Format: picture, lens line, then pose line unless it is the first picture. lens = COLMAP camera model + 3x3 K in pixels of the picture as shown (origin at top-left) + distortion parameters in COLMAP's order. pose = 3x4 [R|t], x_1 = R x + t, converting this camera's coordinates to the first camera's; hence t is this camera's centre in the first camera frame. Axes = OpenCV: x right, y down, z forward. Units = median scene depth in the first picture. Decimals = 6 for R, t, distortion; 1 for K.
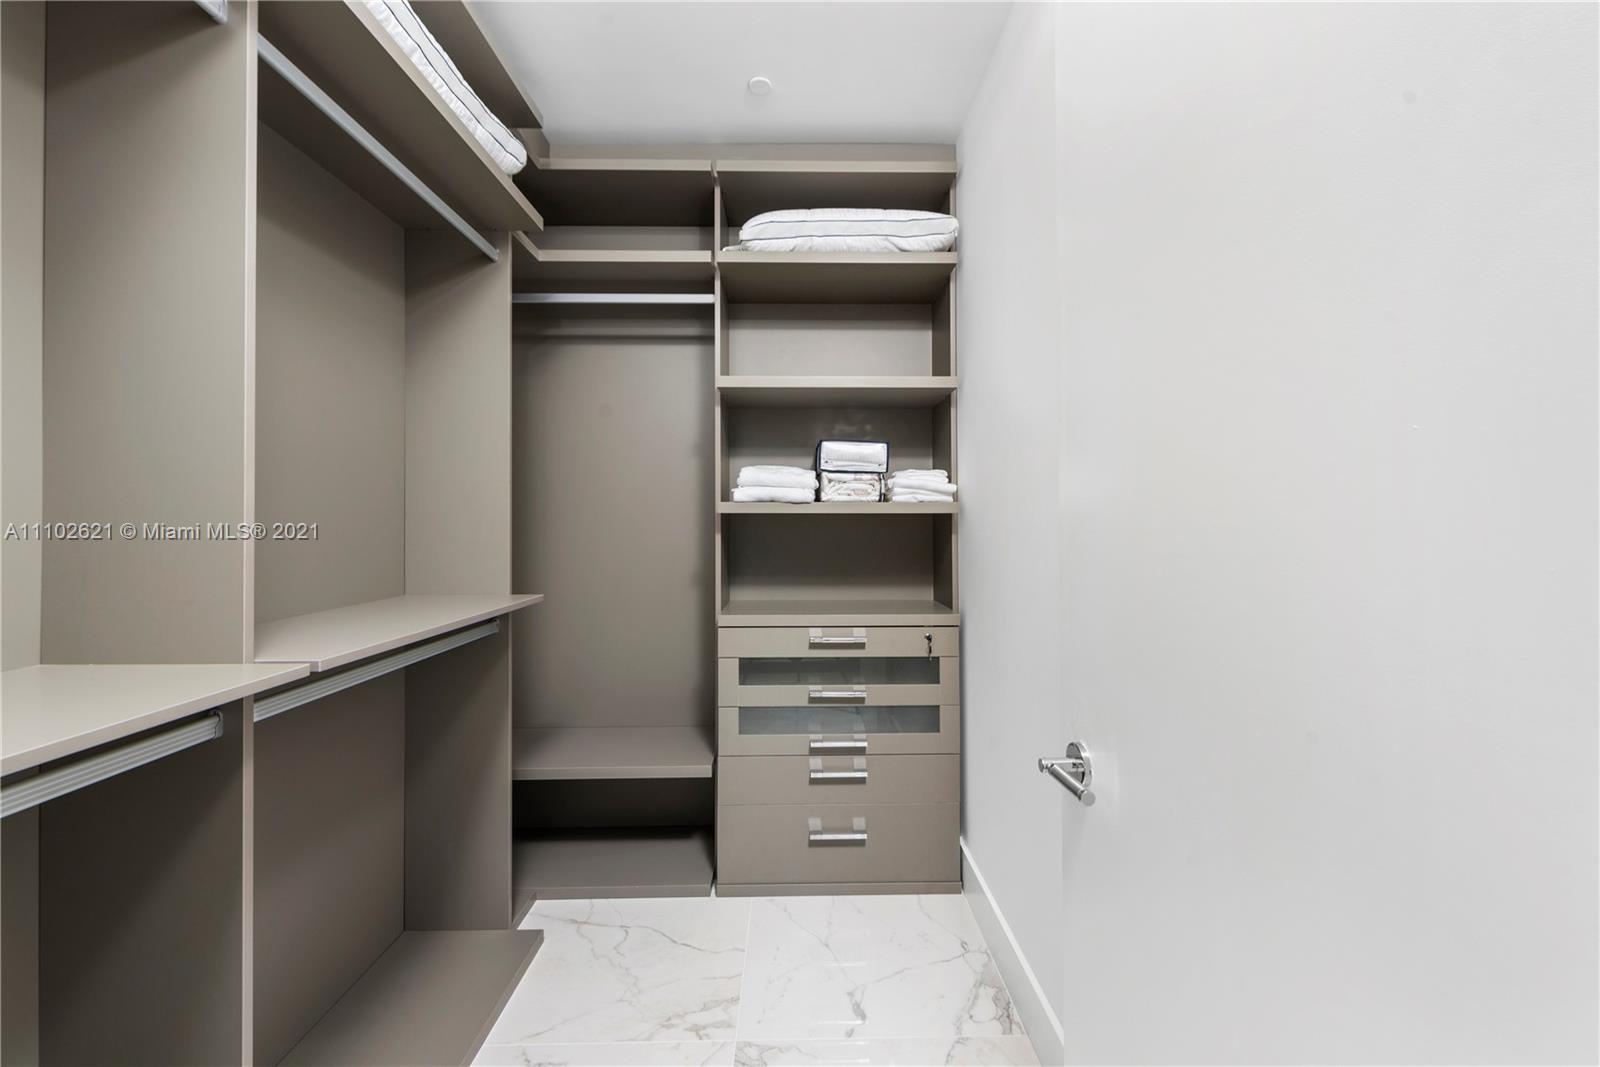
lens RADIAL K [[633.1, 0, 799.7], [0, 633.1, 526.6], [0, 0, 1]] dist [0.002475, 0.000040]
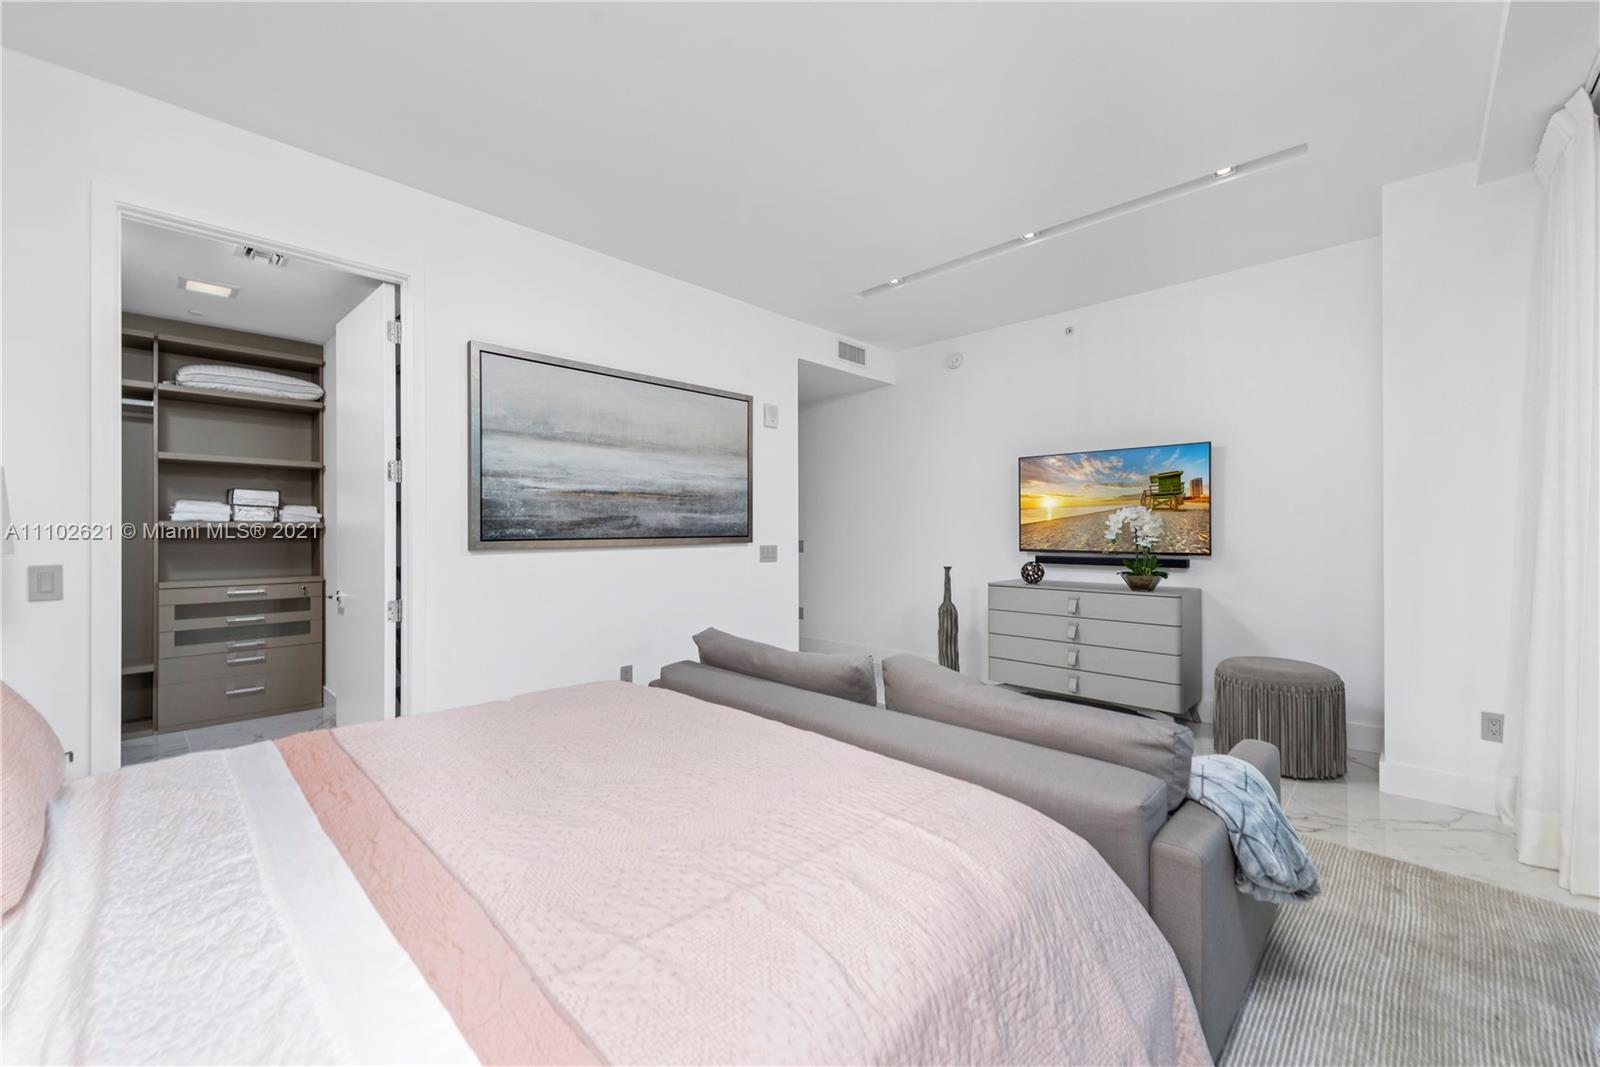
lens RADIAL K [[633.1, 0, 798.0], [0, 633.1, 532.0], [0, 0, 1]] dist [0.002475, 0.000040]
pose [[0.715127, 0.003529, 0.698985, -0.087856], [0.001037, 0.999981, -0.006110, 0.005749], [-0.698993, 0.005094, 0.715110, -1.563340]]
